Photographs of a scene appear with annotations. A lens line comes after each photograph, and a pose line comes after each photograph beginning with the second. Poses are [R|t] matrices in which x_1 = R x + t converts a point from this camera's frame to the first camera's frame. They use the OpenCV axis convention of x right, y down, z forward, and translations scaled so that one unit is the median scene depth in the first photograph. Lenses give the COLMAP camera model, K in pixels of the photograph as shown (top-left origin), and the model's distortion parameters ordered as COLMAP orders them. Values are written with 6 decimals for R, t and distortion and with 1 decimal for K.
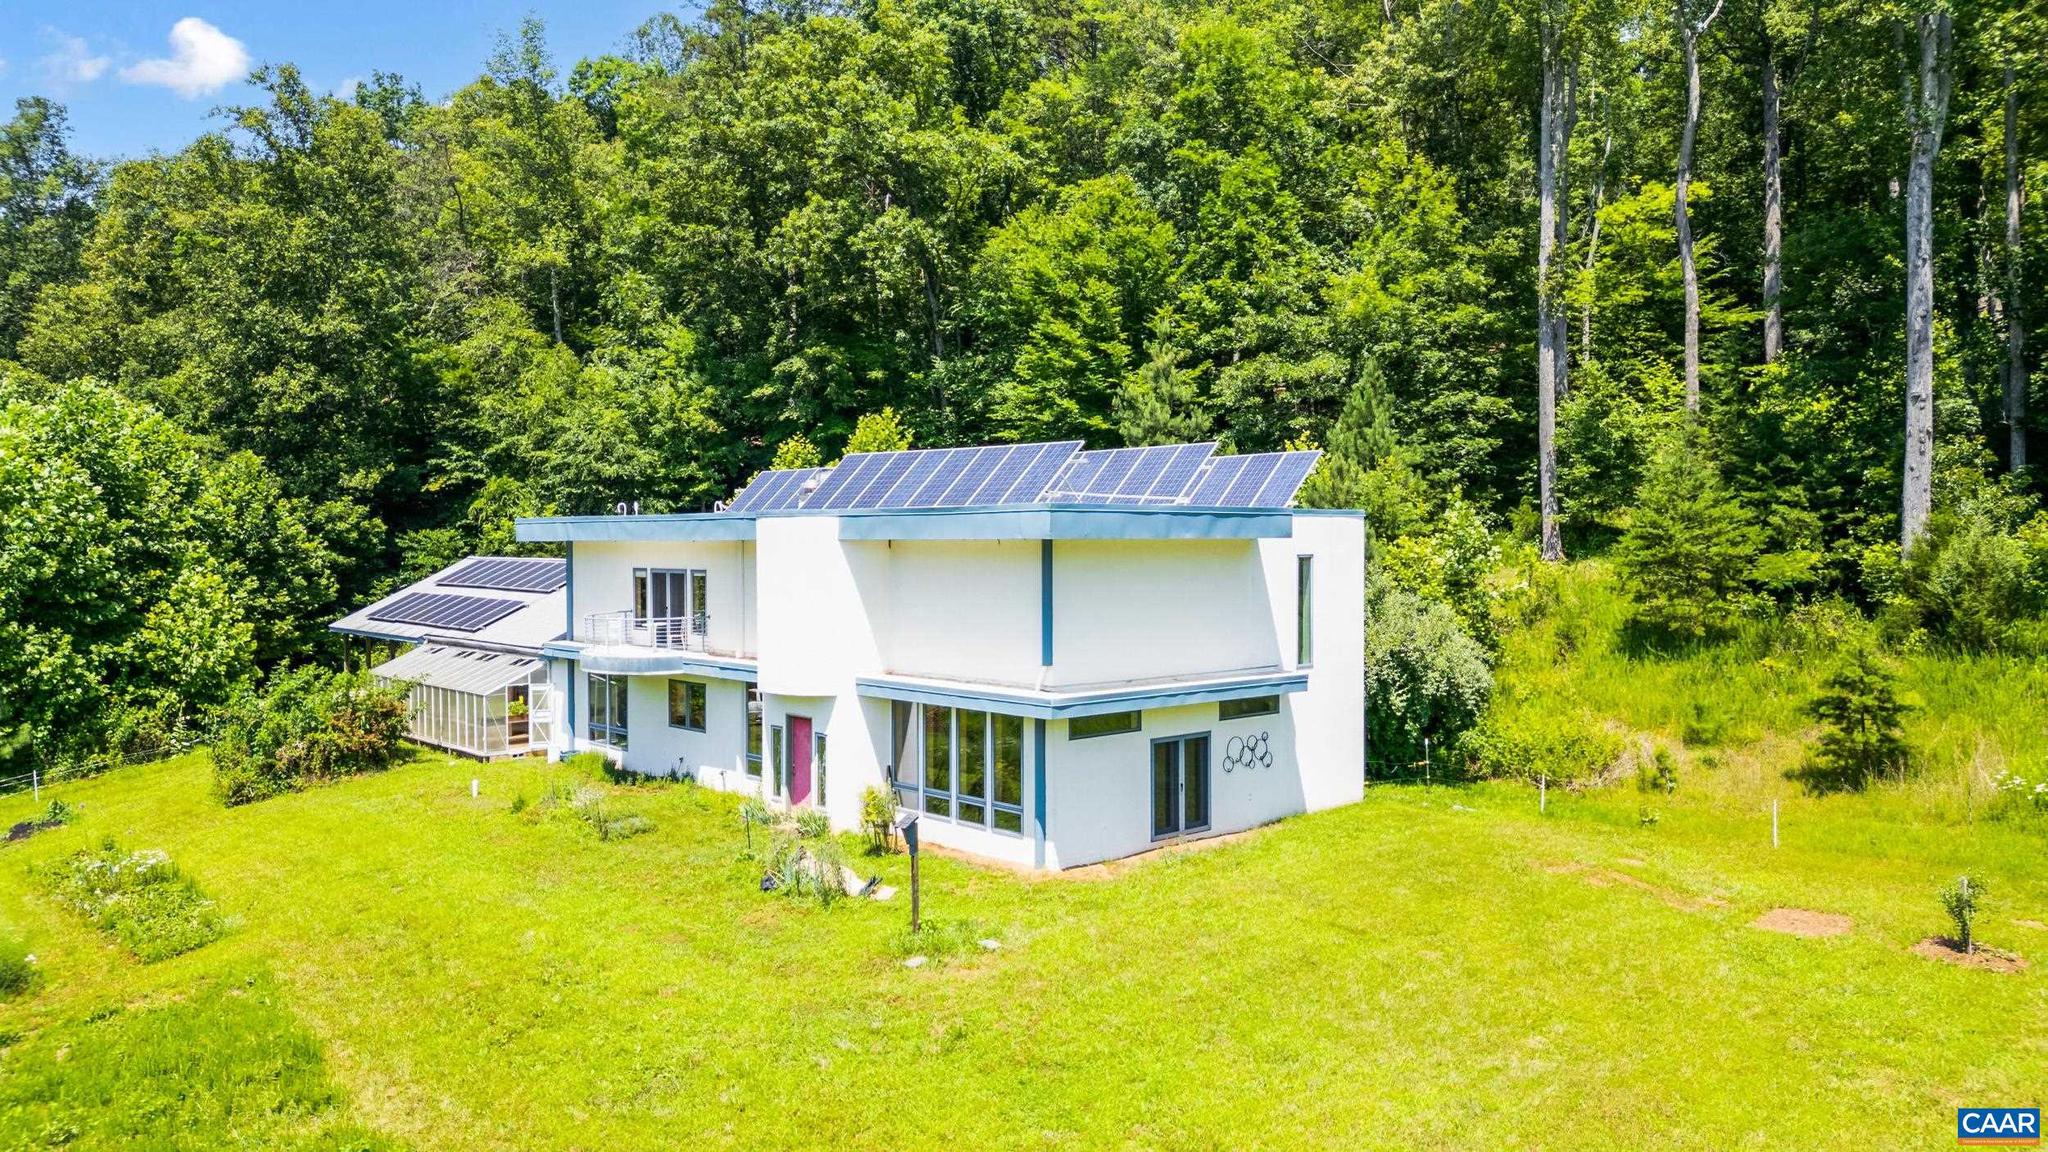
lens RADIAL K [[1439.4, 0, 1024.0], [0, 1439.4, 576.0], [0, 0, 1]] dist [0.065150, -0.056868]
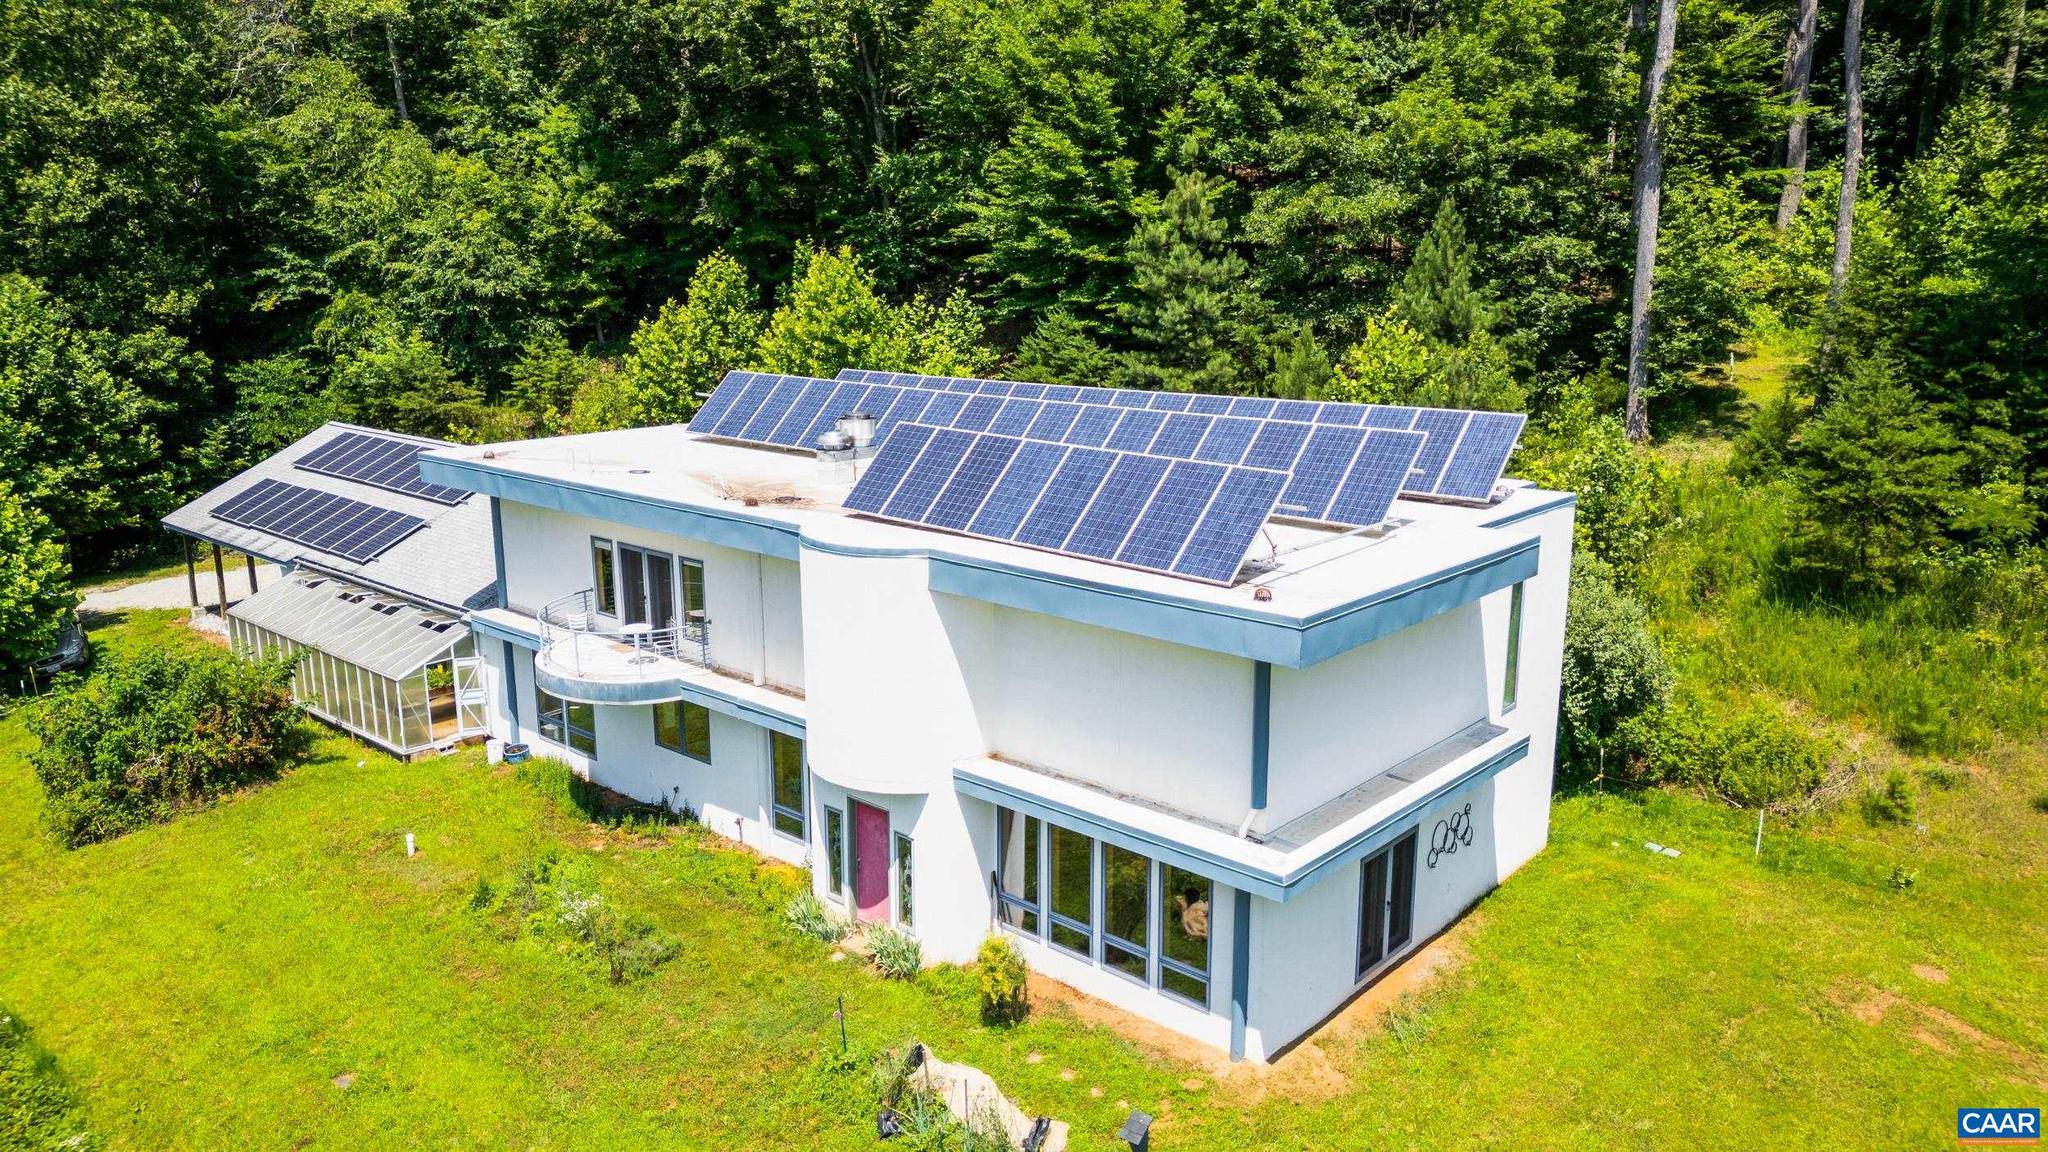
lens RADIAL K [[1439.4, 0, 1024.0], [0, 1439.4, 576.0], [0, 0, 1]] dist [0.065150, -0.056868]
pose [[0.994986, -0.020742, 0.097842, -0.084085], [0.001167, 0.980600, 0.196017, -0.096283], [-0.100010, -0.194920, 0.975707, 0.160675]]
